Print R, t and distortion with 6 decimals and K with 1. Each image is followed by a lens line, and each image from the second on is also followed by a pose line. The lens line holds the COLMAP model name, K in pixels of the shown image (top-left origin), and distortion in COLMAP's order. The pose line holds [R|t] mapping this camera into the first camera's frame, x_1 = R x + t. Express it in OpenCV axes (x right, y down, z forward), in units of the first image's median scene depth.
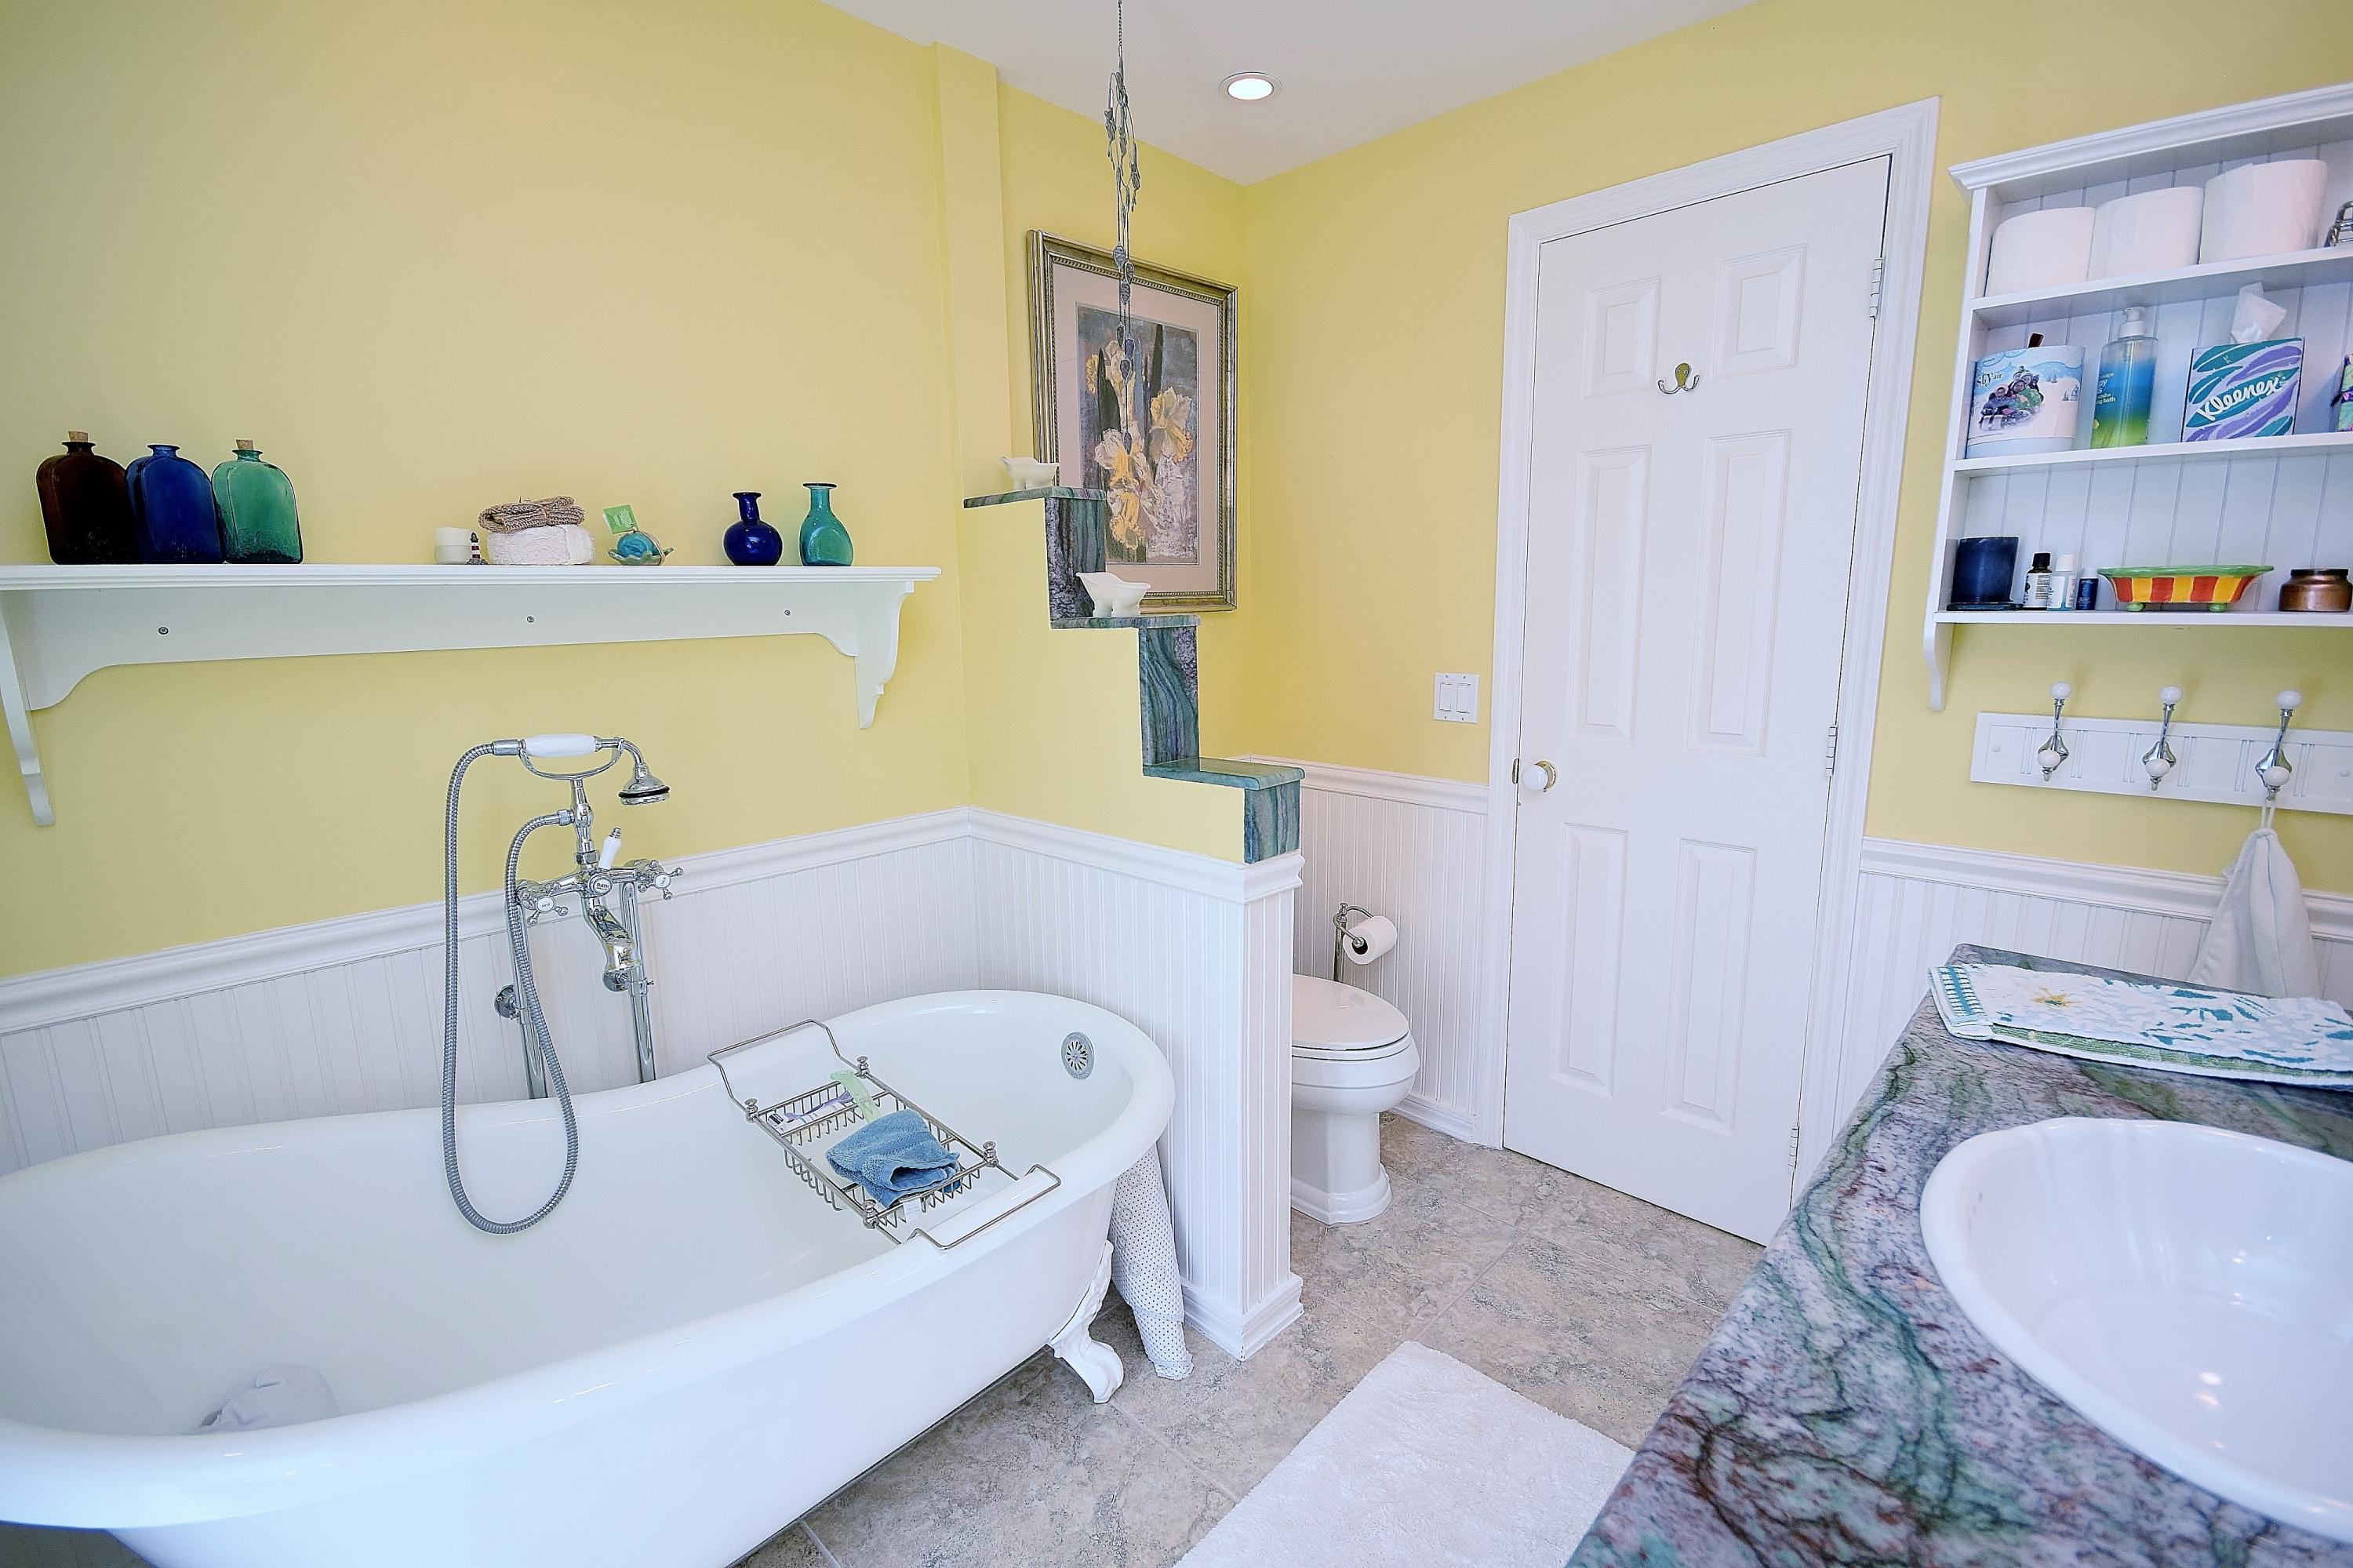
lens RADIAL K [[1050.2, 0, 1176.5], [0, 1050.2, 784.0], [0, 0, 1]] dist [-0.000230, -0.000034]
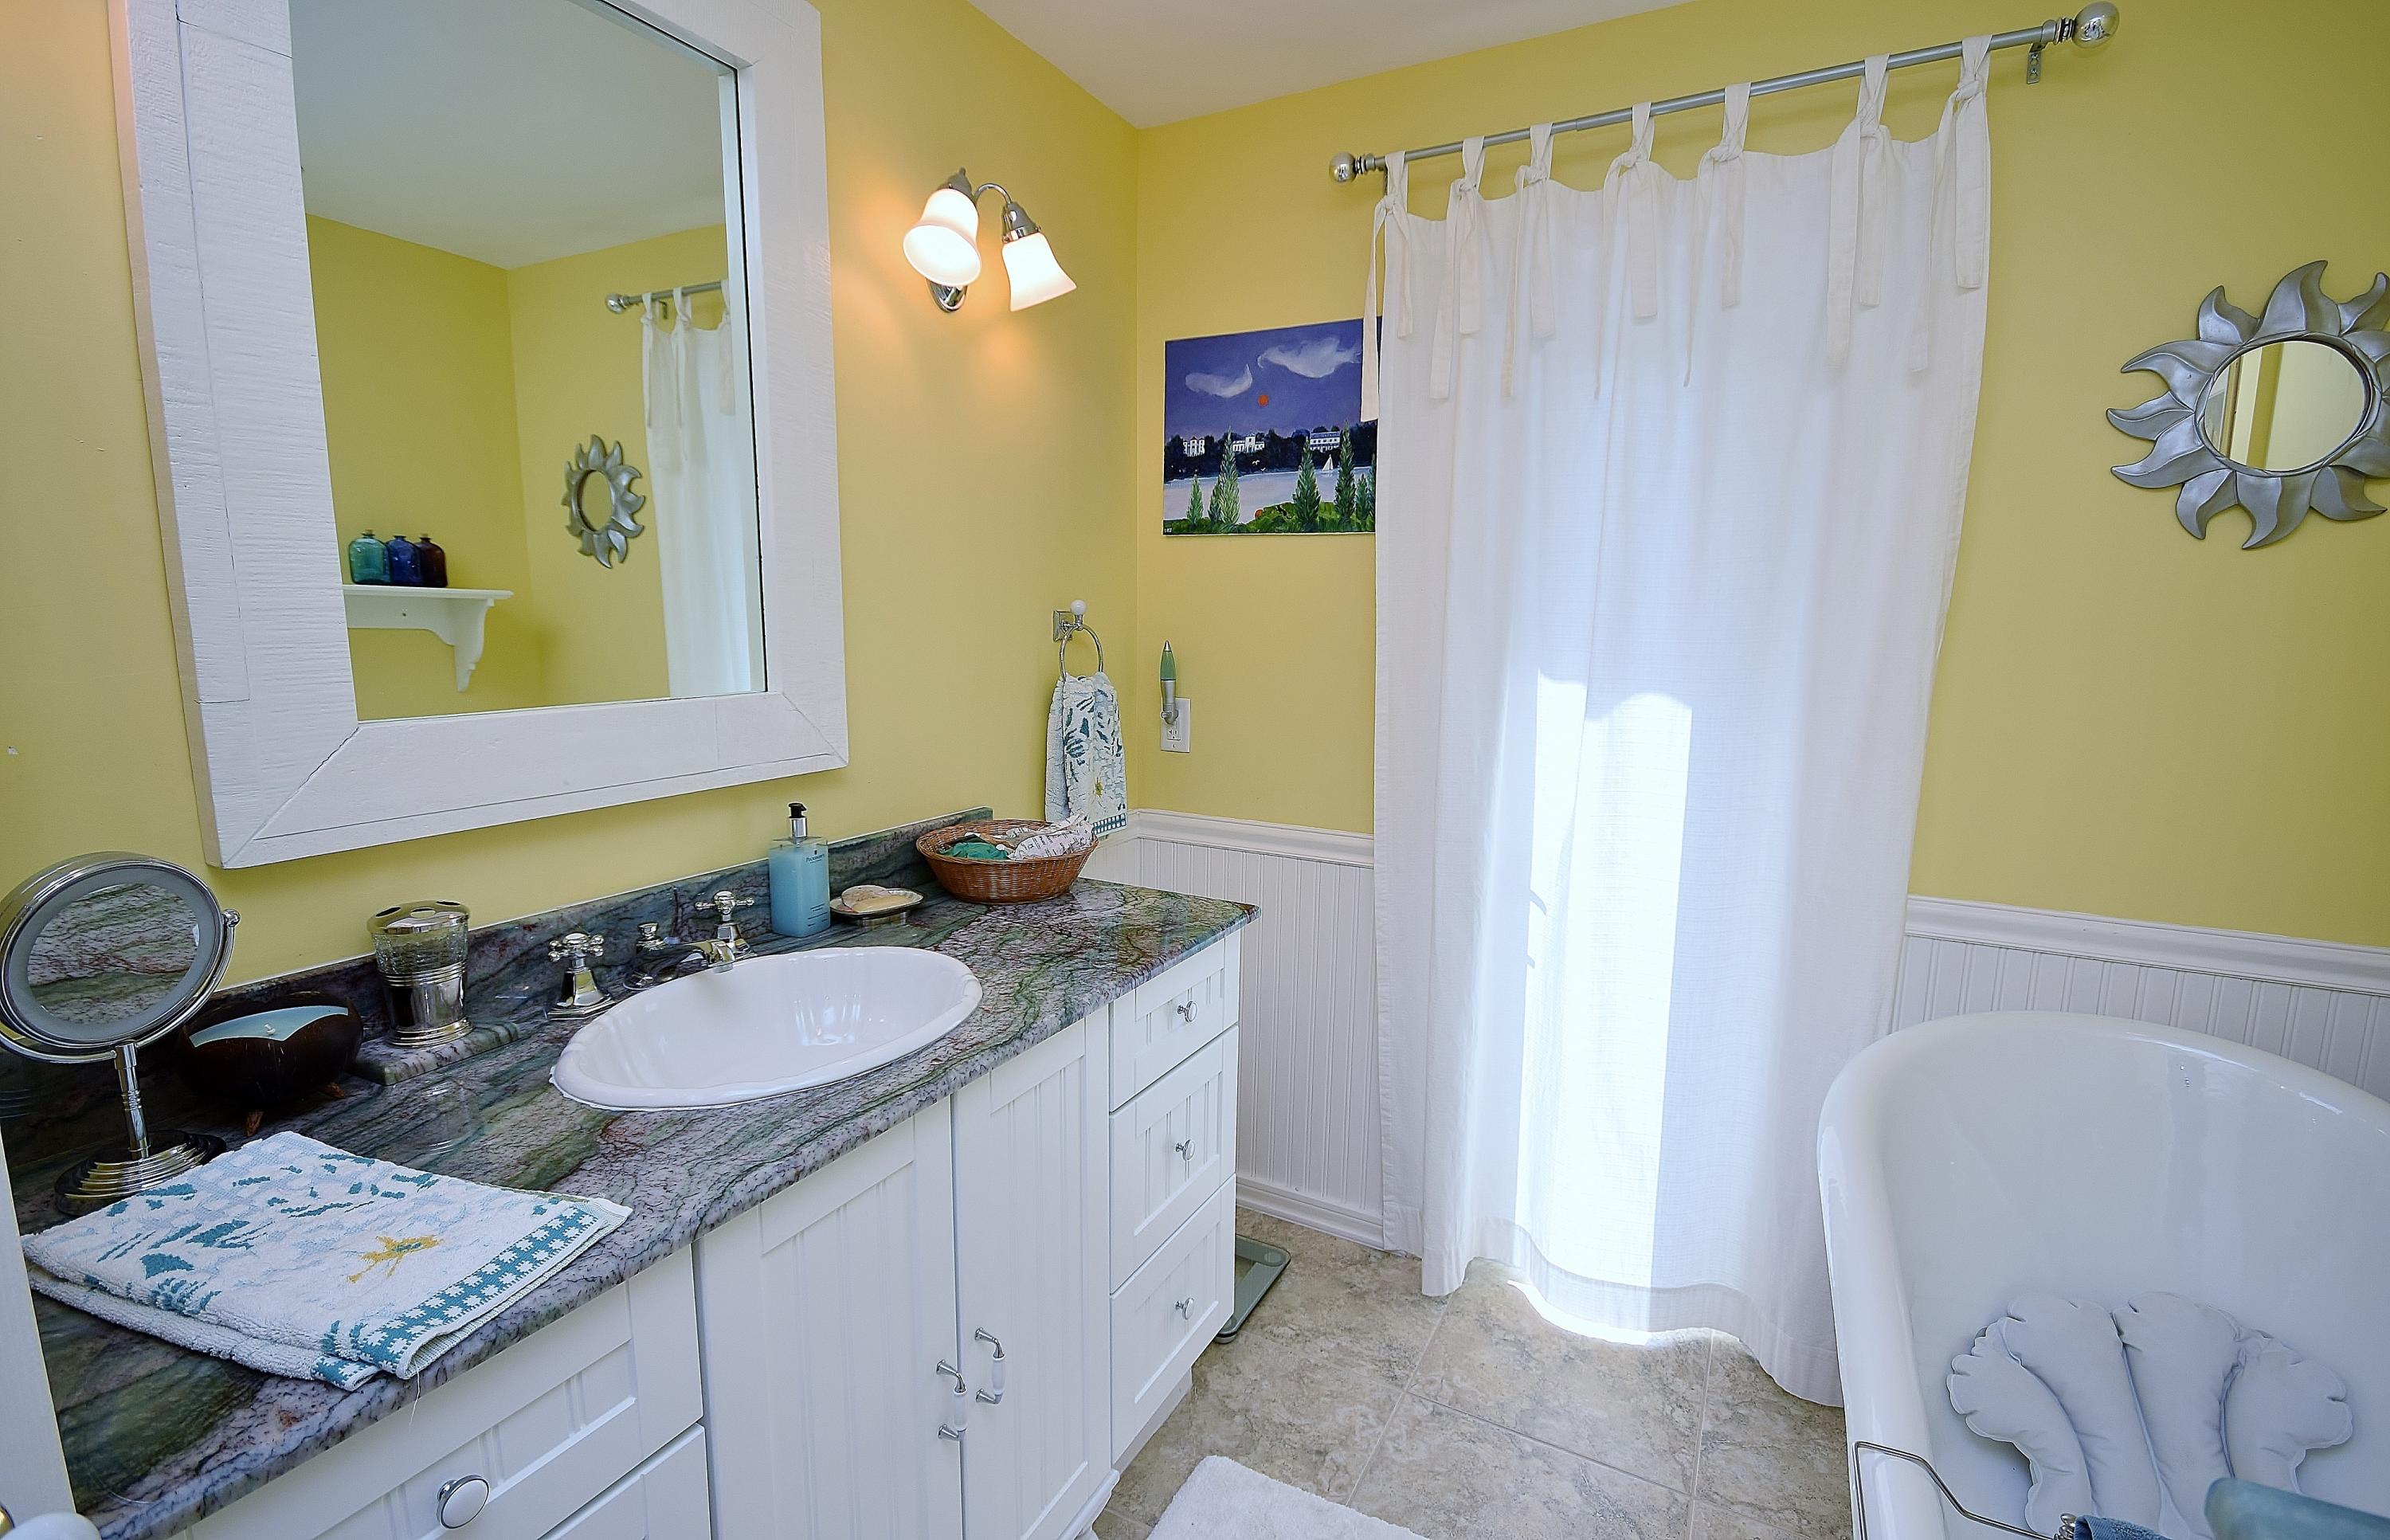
lens RADIAL K [[1071.7, 0, 1195.0], [0, 1071.7, 770.0], [0, 0, 1]] dist [0.000227, 0.000046]
pose [[-0.966676, 0.031820, -0.254016, 0.715955], [-0.053964, 0.944621, 0.323697, -0.454269], [0.250249, 0.326618, -0.911425, 2.292198]]
